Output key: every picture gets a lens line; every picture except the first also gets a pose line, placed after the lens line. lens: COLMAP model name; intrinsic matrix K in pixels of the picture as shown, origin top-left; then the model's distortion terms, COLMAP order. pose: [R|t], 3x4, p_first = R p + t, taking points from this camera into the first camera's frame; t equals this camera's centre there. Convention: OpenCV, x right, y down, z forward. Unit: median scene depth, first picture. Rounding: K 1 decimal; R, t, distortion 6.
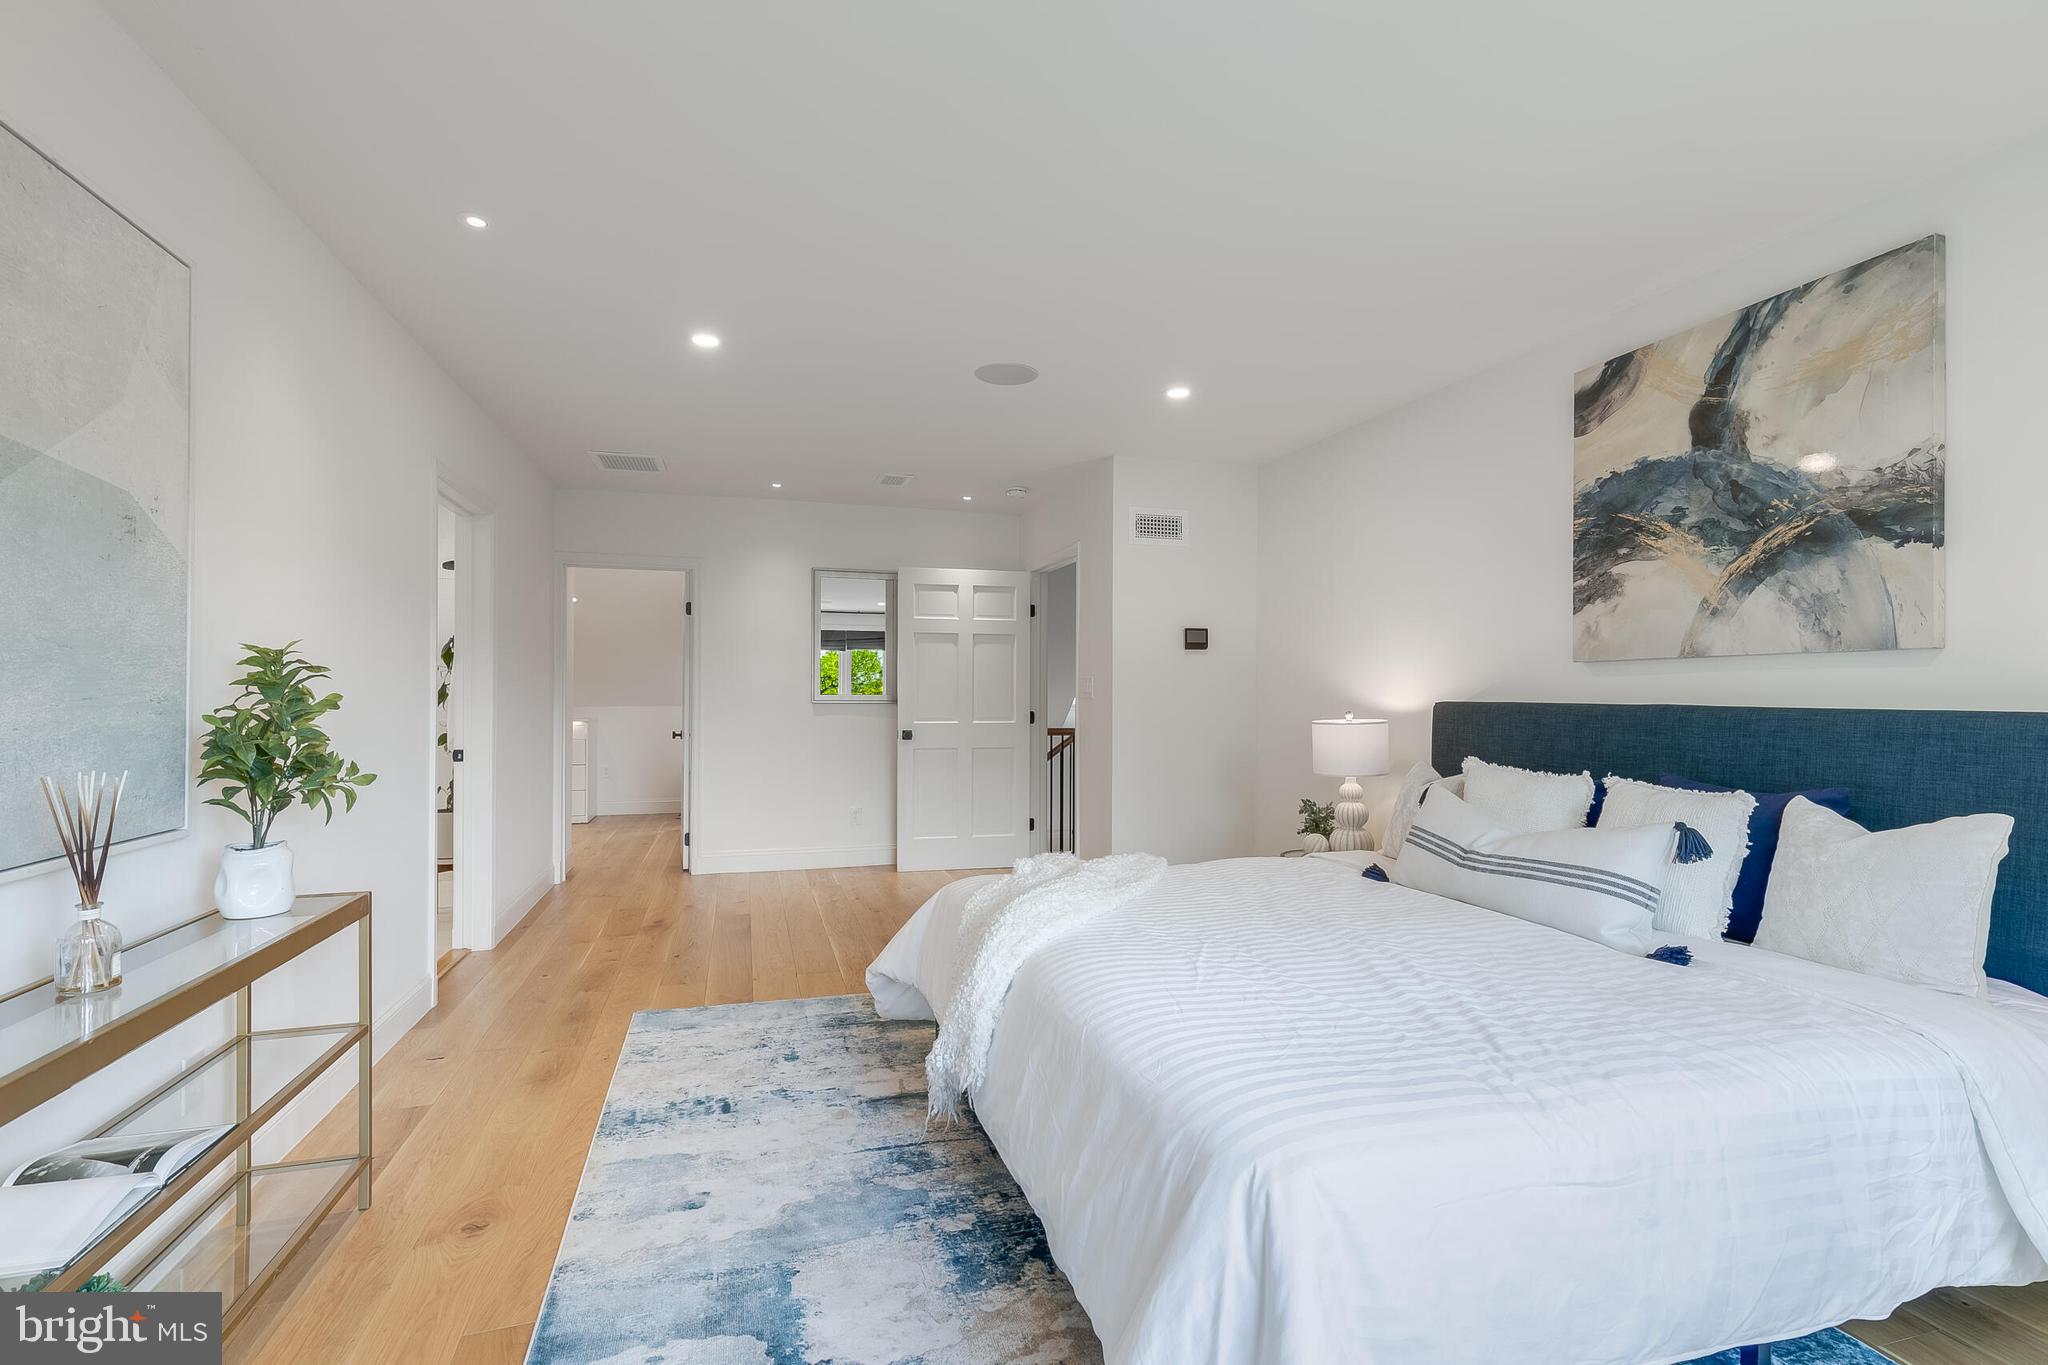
lens RADIAL K [[917.8, 0, 1024.0], [0, 917.8, 682.5], [0, 0, 1]] dist [0.012631, -0.000097]
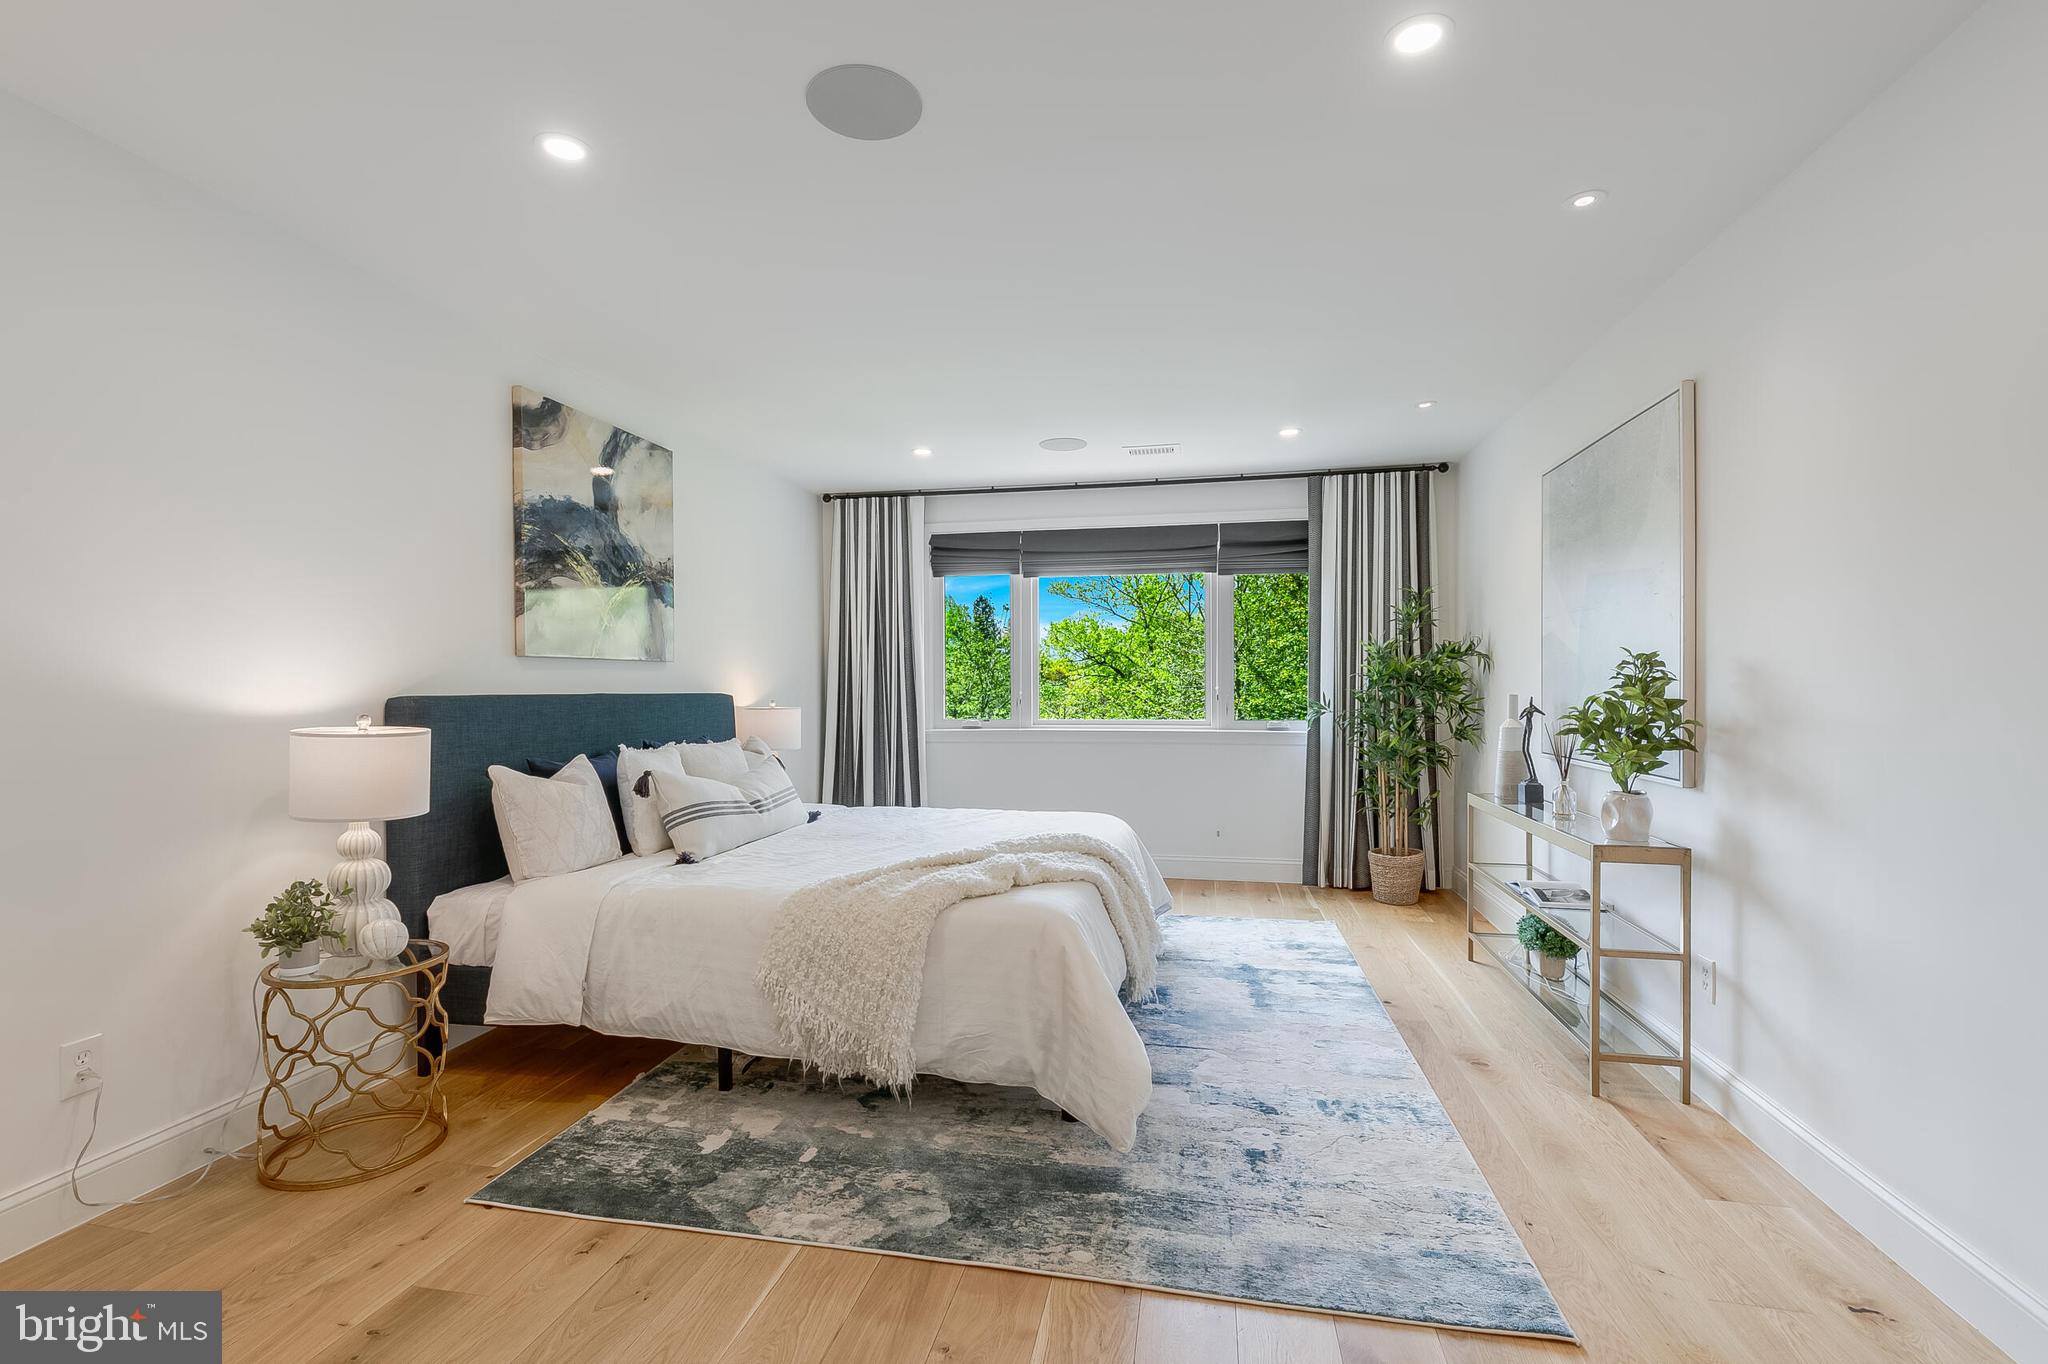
lens RADIAL K [[917.8, 0, 1024.0], [0, 917.8, 682.0], [0, 0, 1]] dist [0.012631, -0.000097]
pose [[-0.877459, 0.002490, 0.479646, -0.485177], [-0.003965, 0.999915, -0.012446, 0.020755], [-0.479636, -0.012822, -0.877374, 1.892512]]
